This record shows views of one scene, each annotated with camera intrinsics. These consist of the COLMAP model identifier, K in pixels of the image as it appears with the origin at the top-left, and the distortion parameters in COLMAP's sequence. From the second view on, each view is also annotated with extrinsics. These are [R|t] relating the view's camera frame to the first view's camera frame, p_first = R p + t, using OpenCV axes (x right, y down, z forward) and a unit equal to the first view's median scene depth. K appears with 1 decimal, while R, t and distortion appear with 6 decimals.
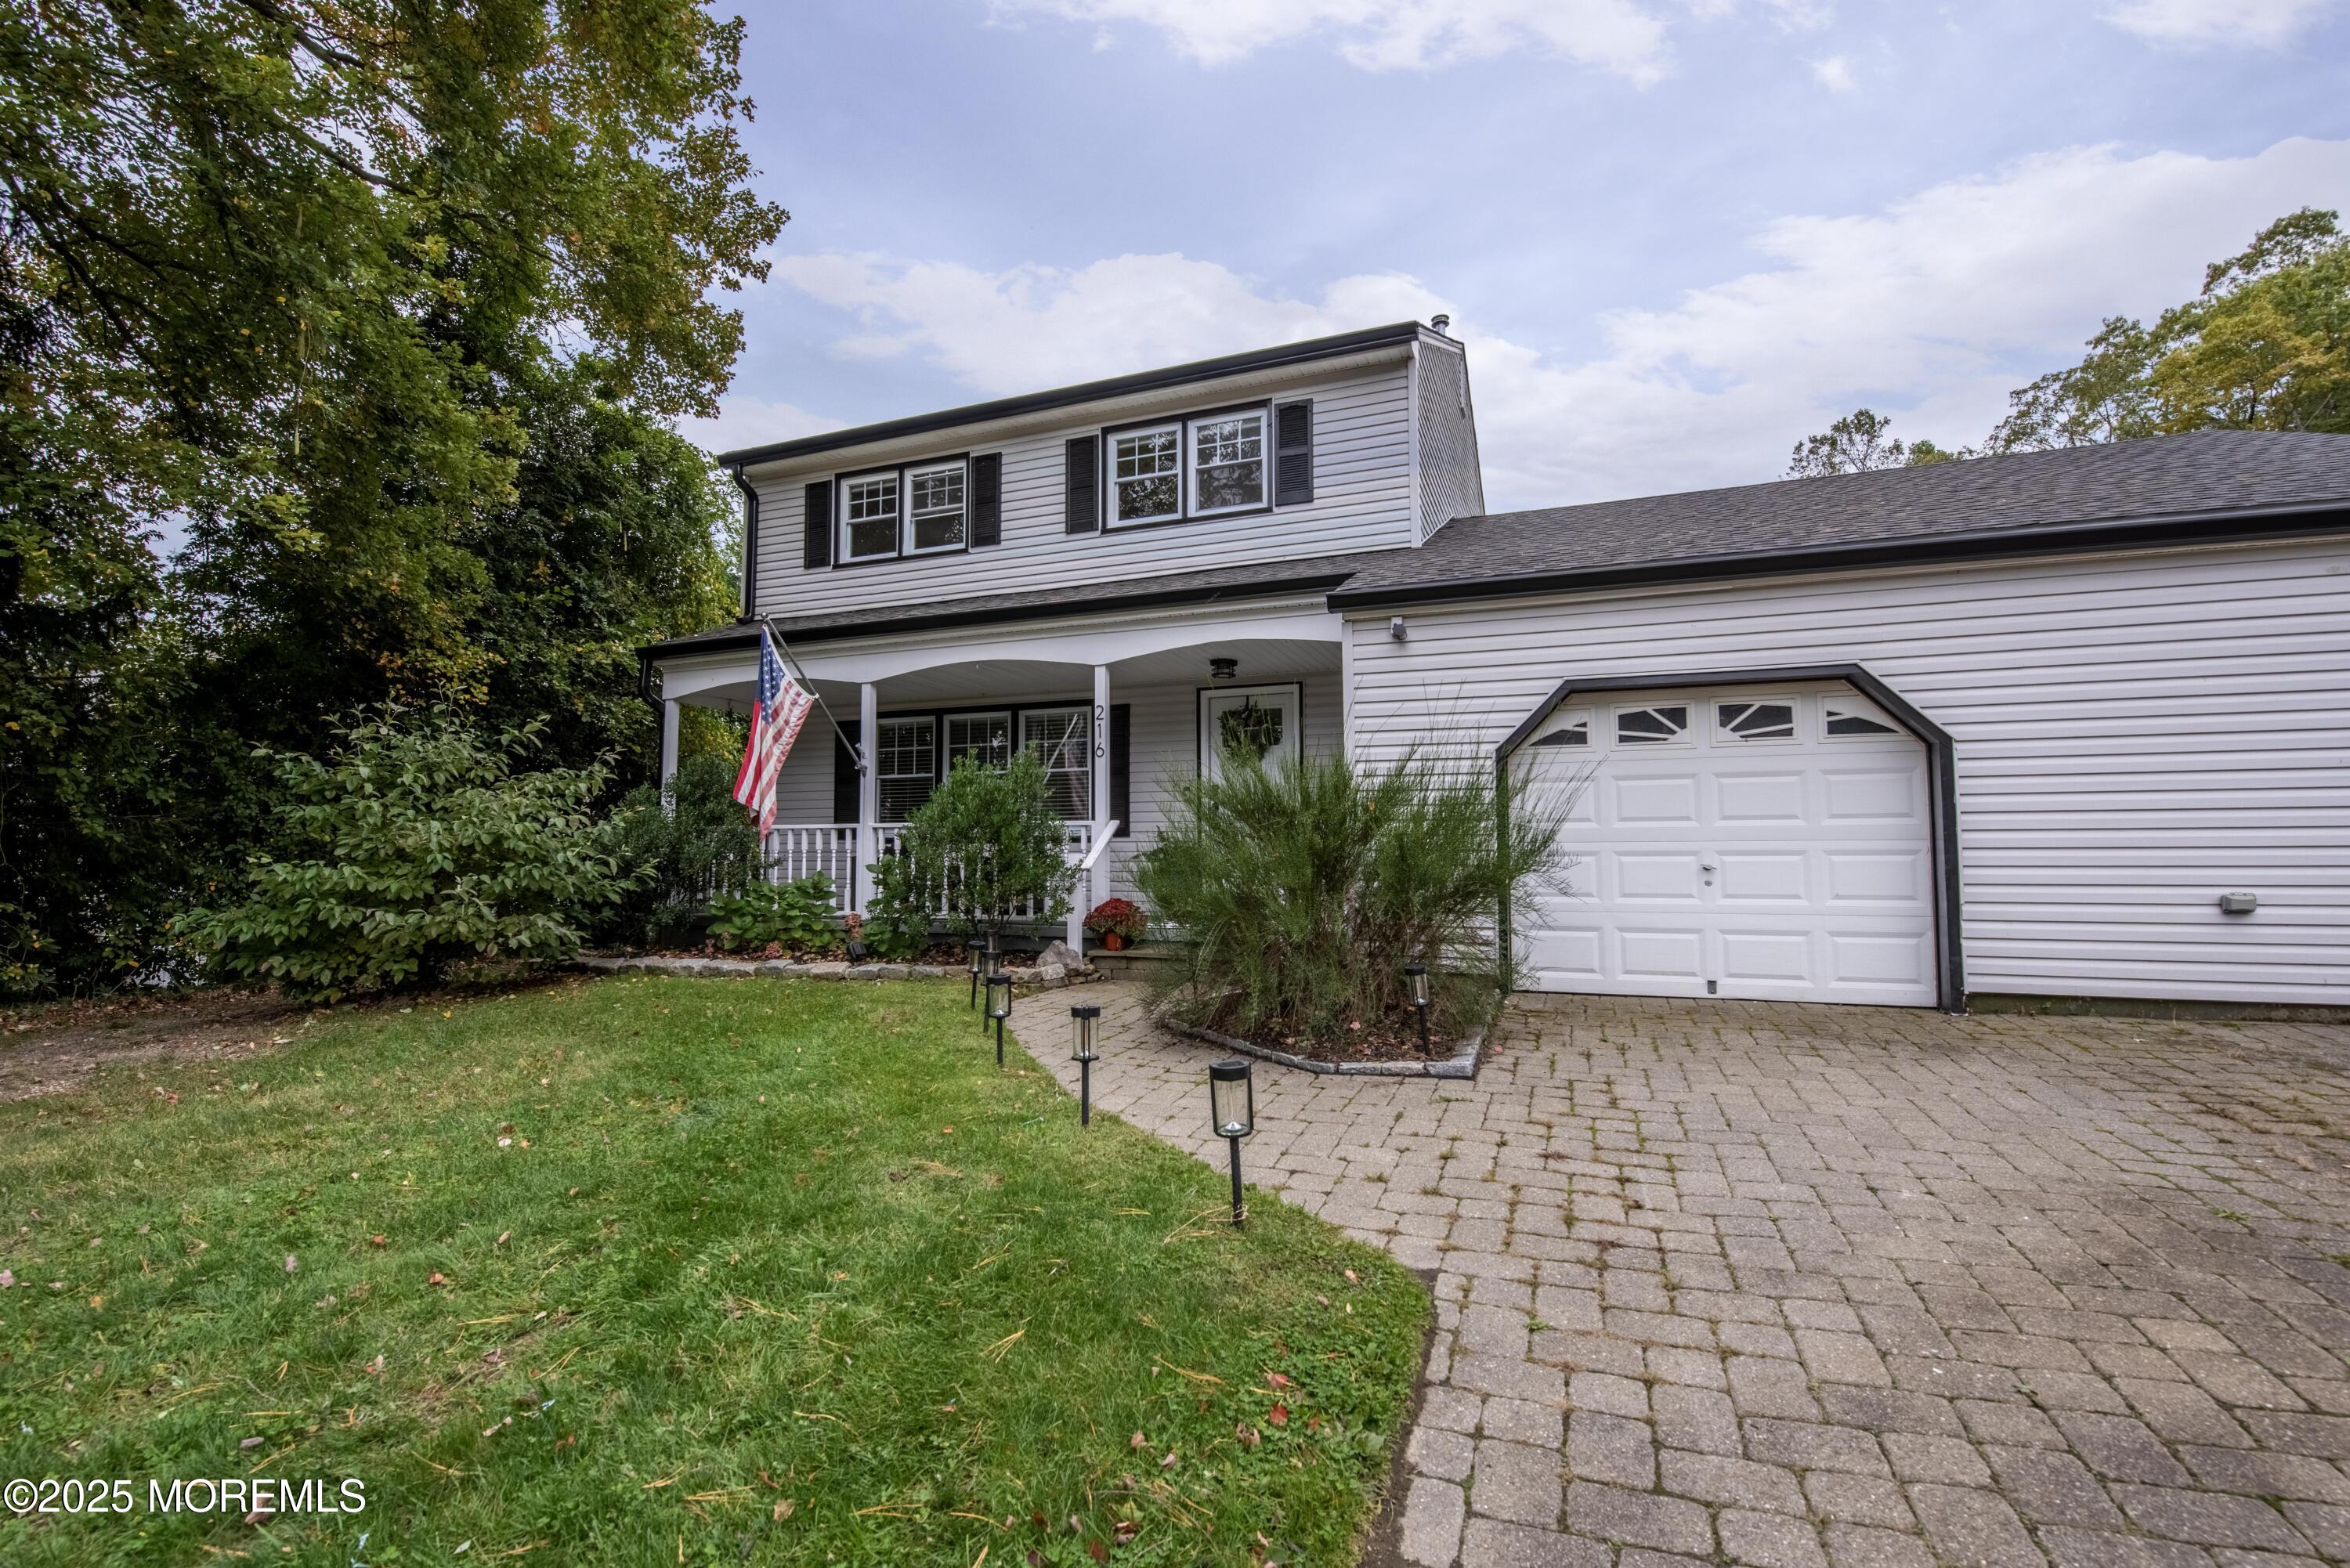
lens RADIAL K [[1046.5, 0, 1178.5], [0, 1046.5, 786.1], [0, 0, 1]] dist [-0.011244, -0.001127]
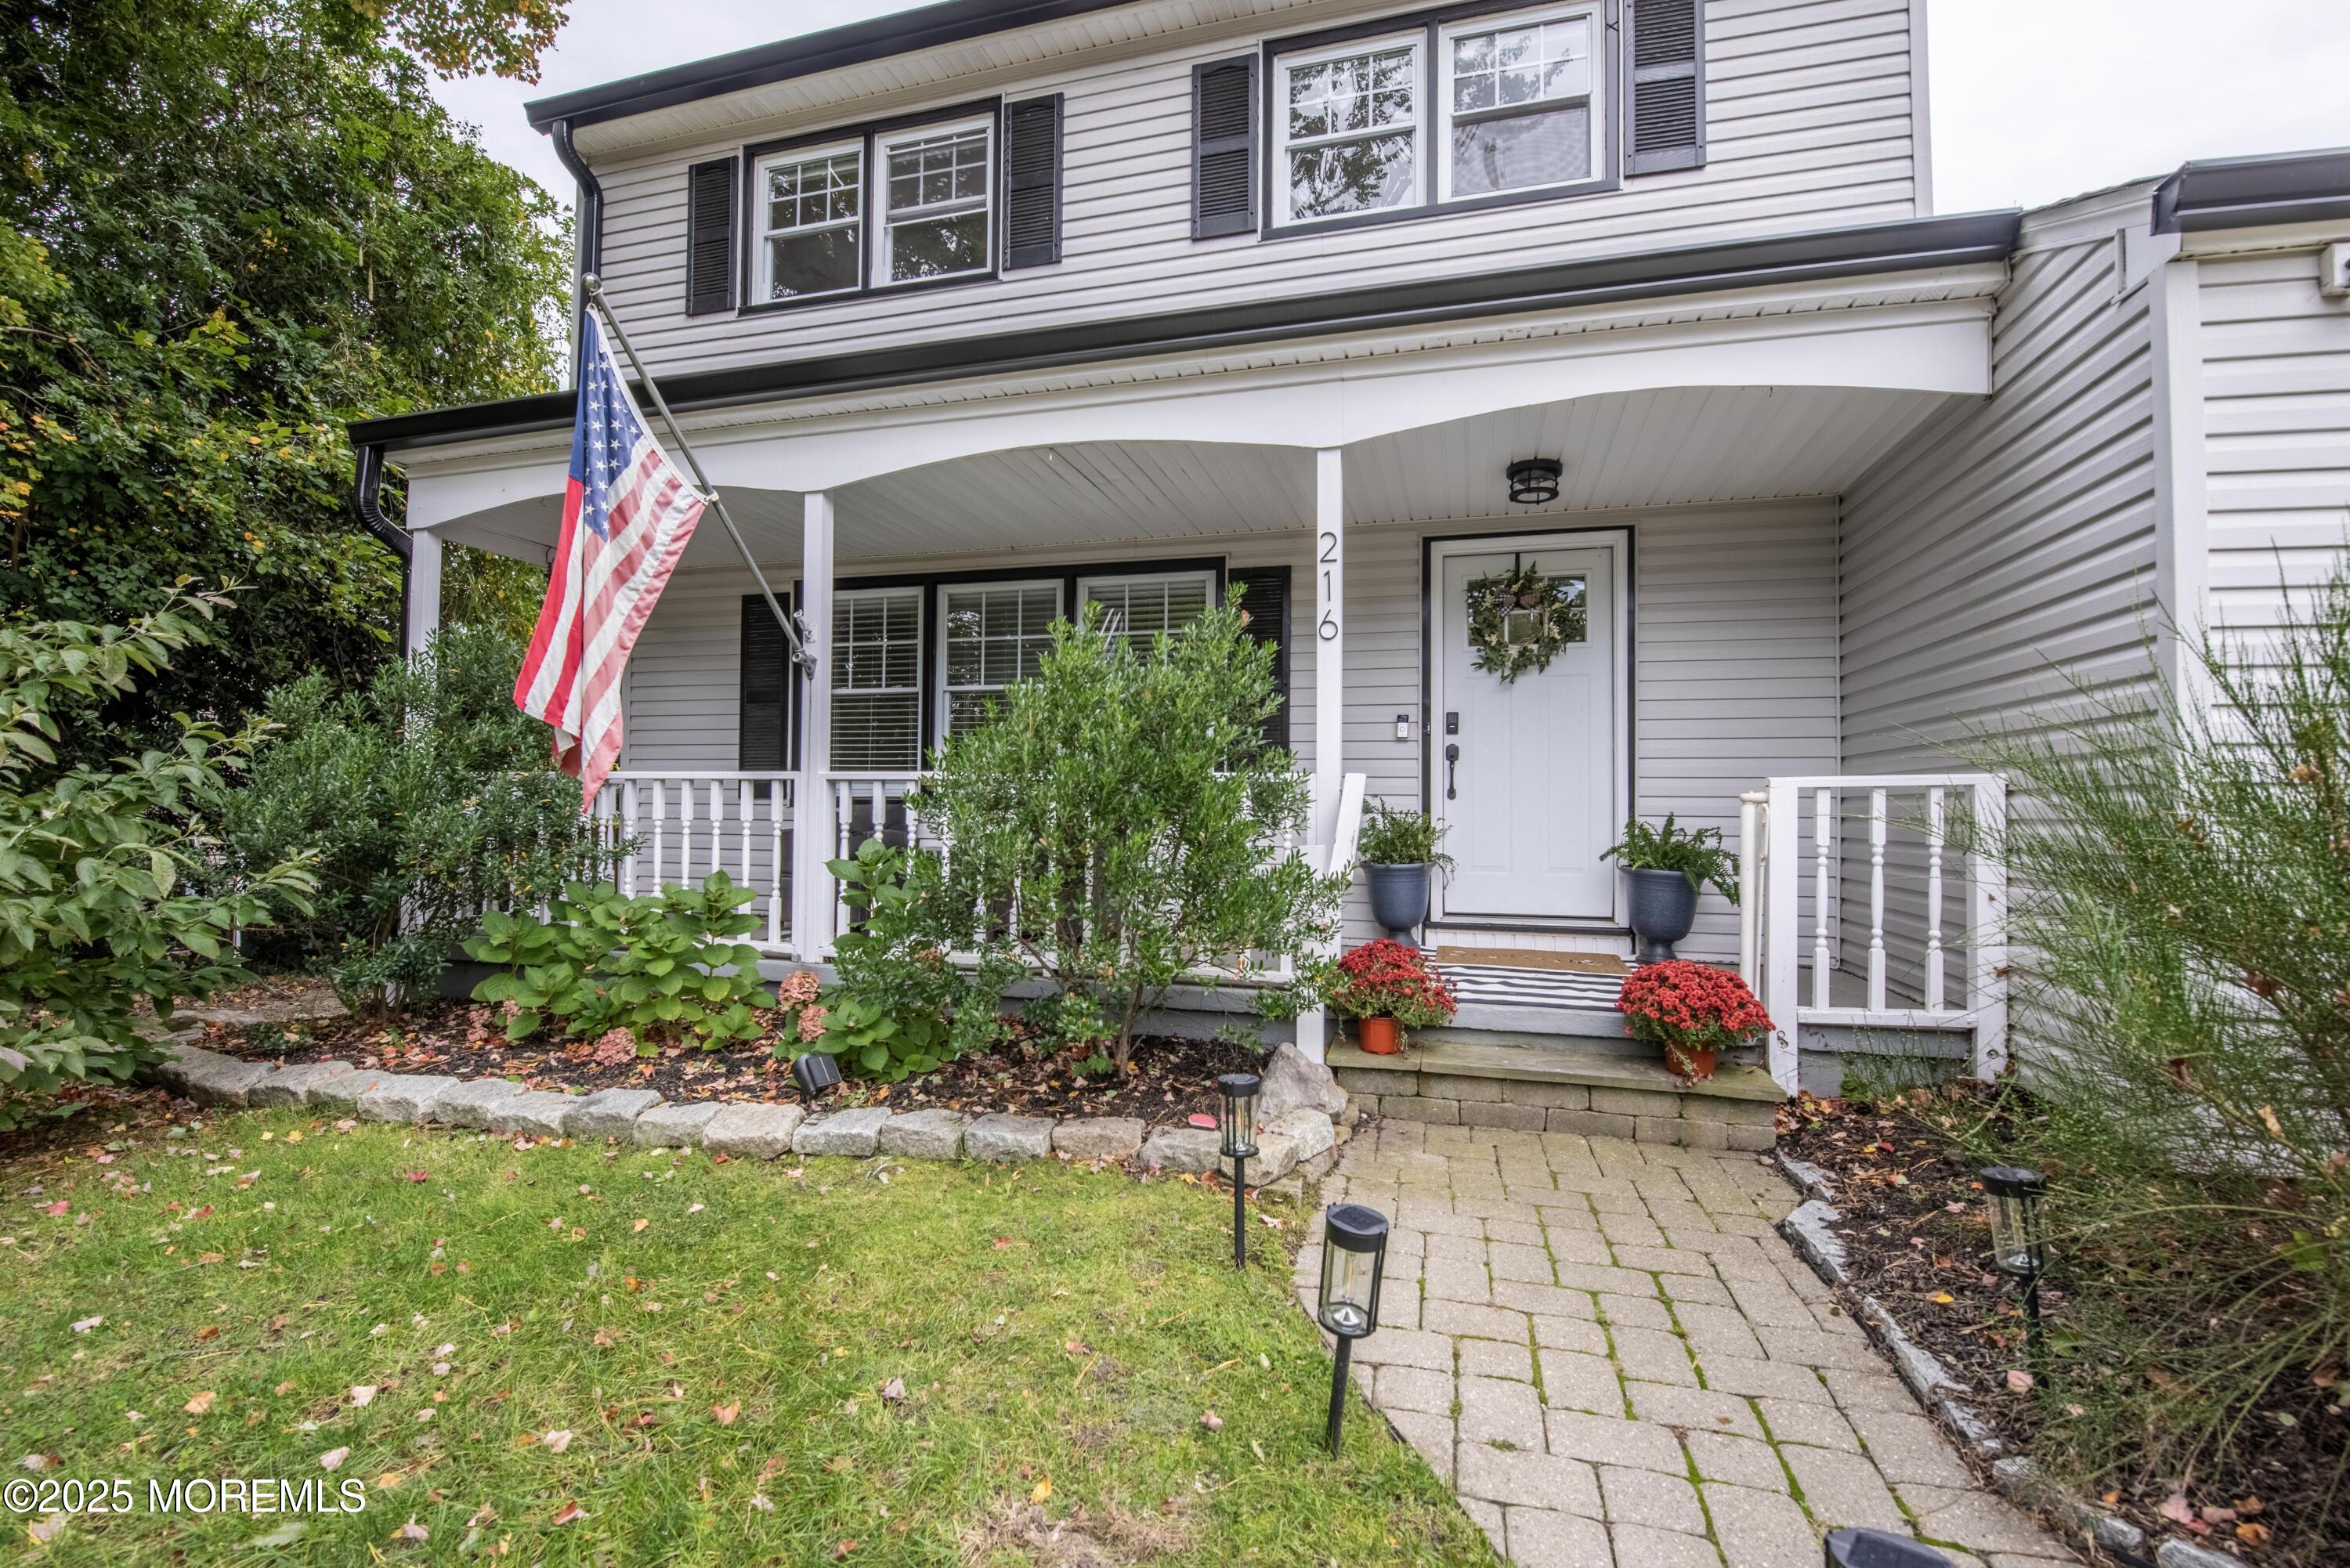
lens RADIAL K [[1046.5, 0, 1171.0], [0, 1046.5, 787.8], [0, 0, 1]] dist [-0.011244, -0.001127]
pose [[0.995591, 0.016118, 0.092405, -0.171899], [-0.020236, 0.998835, 0.043798, 0.018137], [-0.091592, -0.045475, 0.994758, 0.477575]]
